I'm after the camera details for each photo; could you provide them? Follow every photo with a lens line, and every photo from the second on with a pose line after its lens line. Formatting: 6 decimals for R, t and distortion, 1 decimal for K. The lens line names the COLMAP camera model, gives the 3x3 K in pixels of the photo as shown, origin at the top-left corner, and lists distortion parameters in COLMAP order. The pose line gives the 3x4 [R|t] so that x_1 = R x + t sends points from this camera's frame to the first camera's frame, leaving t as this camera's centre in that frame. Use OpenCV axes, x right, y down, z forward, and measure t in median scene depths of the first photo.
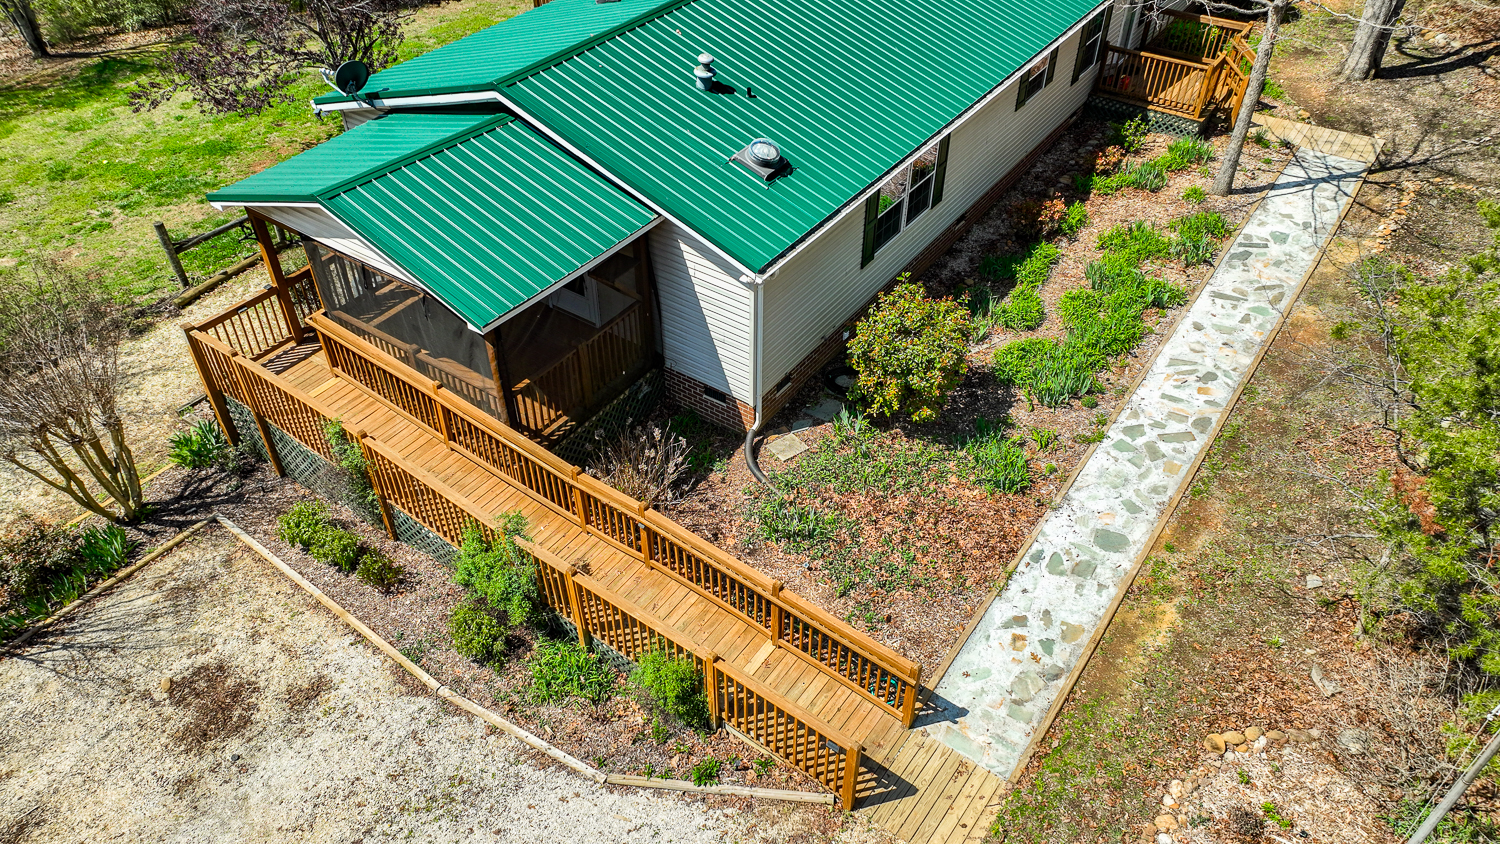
lens RADIAL K [[1052.2, 0, 748.1], [0, 1052.2, 422.0], [0, 0, 1]] dist [0.001404, 0.013176]
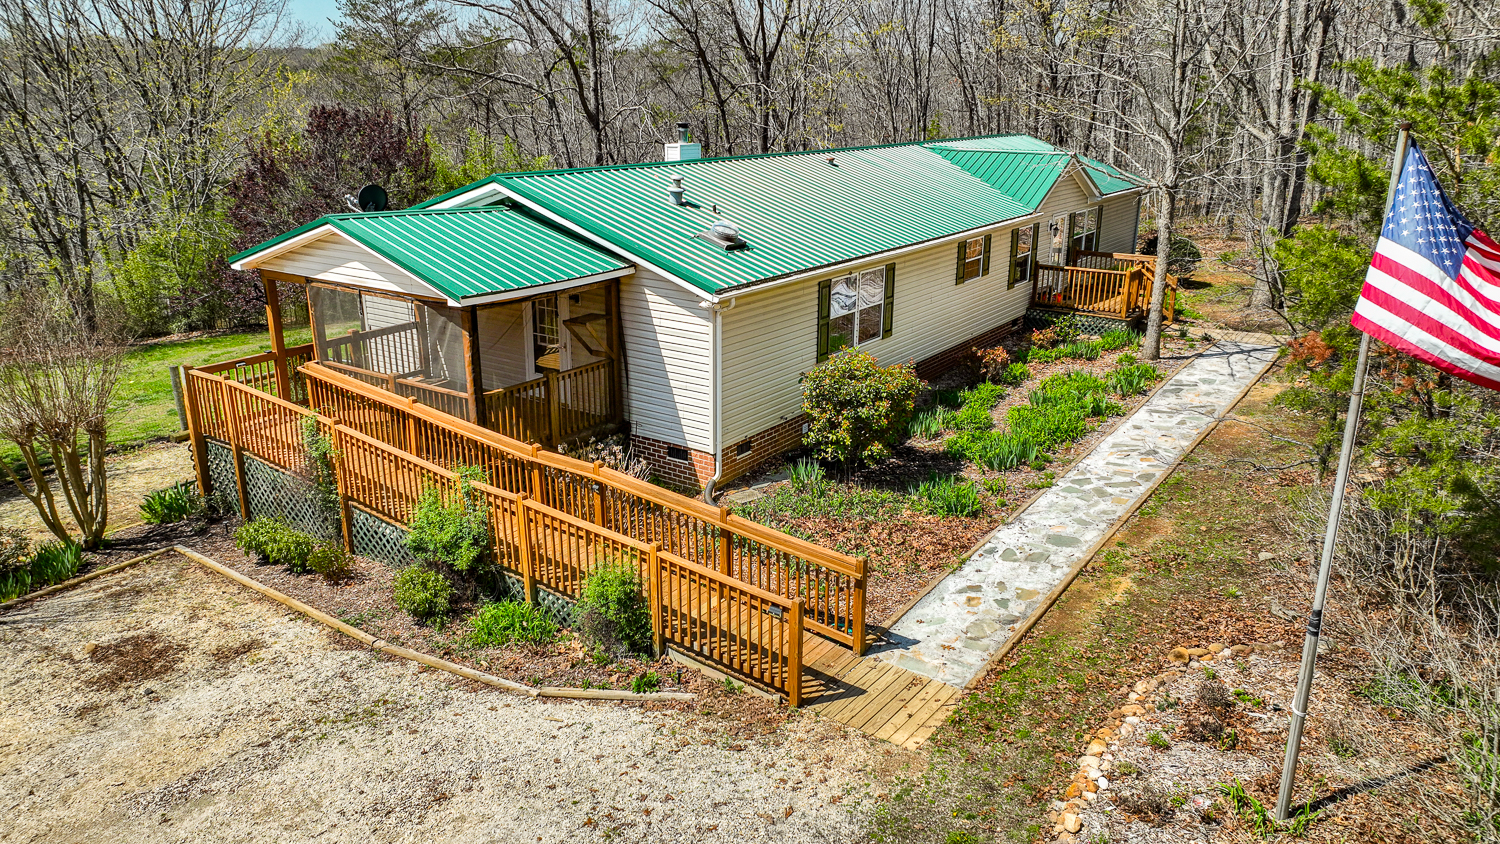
lens RADIAL K [[1052.2, 0, 748.1], [0, 1052.2, 422.0], [0, 0, 1]] dist [0.001404, 0.013176]
pose [[0.999990, 0.002938, 0.003415, 0.040736], [-0.001366, 0.920080, -0.391727, 0.414396], [-0.004293, 0.391719, 0.920075, 0.031008]]
